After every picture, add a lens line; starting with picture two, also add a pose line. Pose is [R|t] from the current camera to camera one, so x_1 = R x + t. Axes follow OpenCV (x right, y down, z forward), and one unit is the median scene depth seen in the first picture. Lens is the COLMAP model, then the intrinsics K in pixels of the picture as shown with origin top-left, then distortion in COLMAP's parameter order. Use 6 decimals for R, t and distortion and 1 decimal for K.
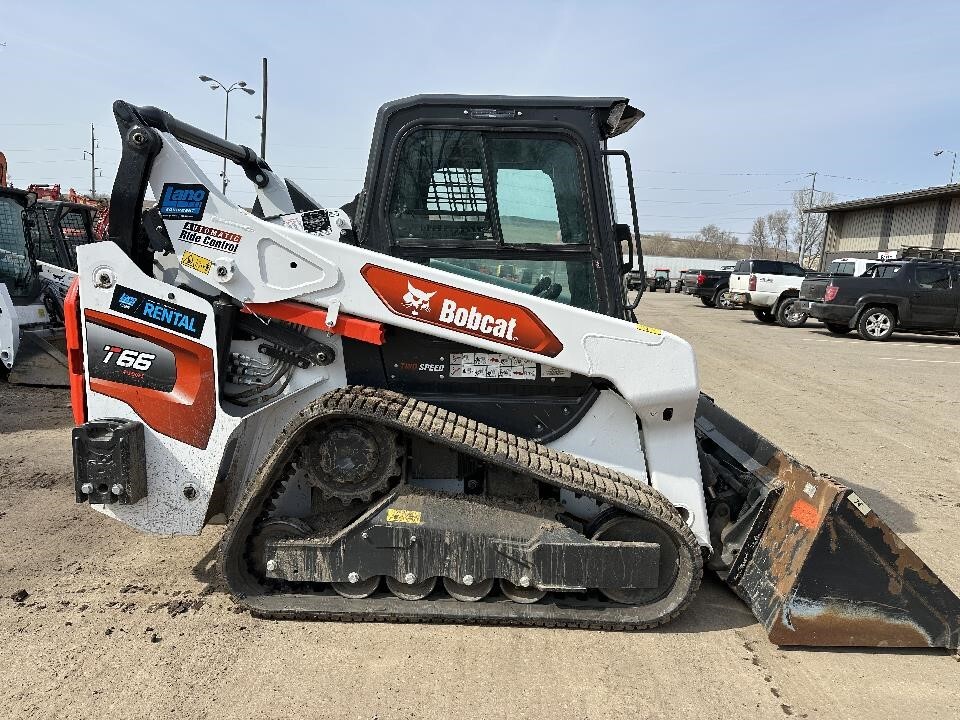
lens RADIAL K [[650.5, 0, 480.0], [0, 650.5, 360.0], [0, 0, 1]] dist [0.004655, -0.000342]
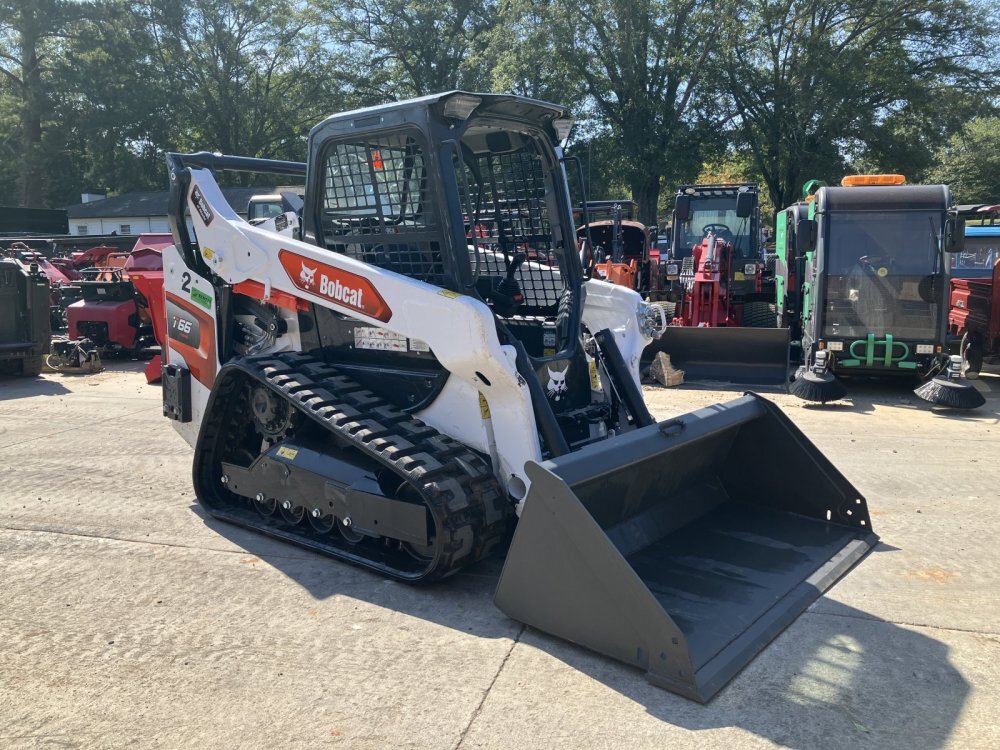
lens RADIAL K [[677.6, 0, 500.0], [0, 677.6, 375.0], [0, 0, 1]] dist [0.004655, -0.000342]
pose [[0.820095, 0.042651, -0.570635, 0.942409], [-0.105689, 0.991351, -0.077796, 0.155227], [0.562382, 0.124110, 0.817510, 0.167324]]
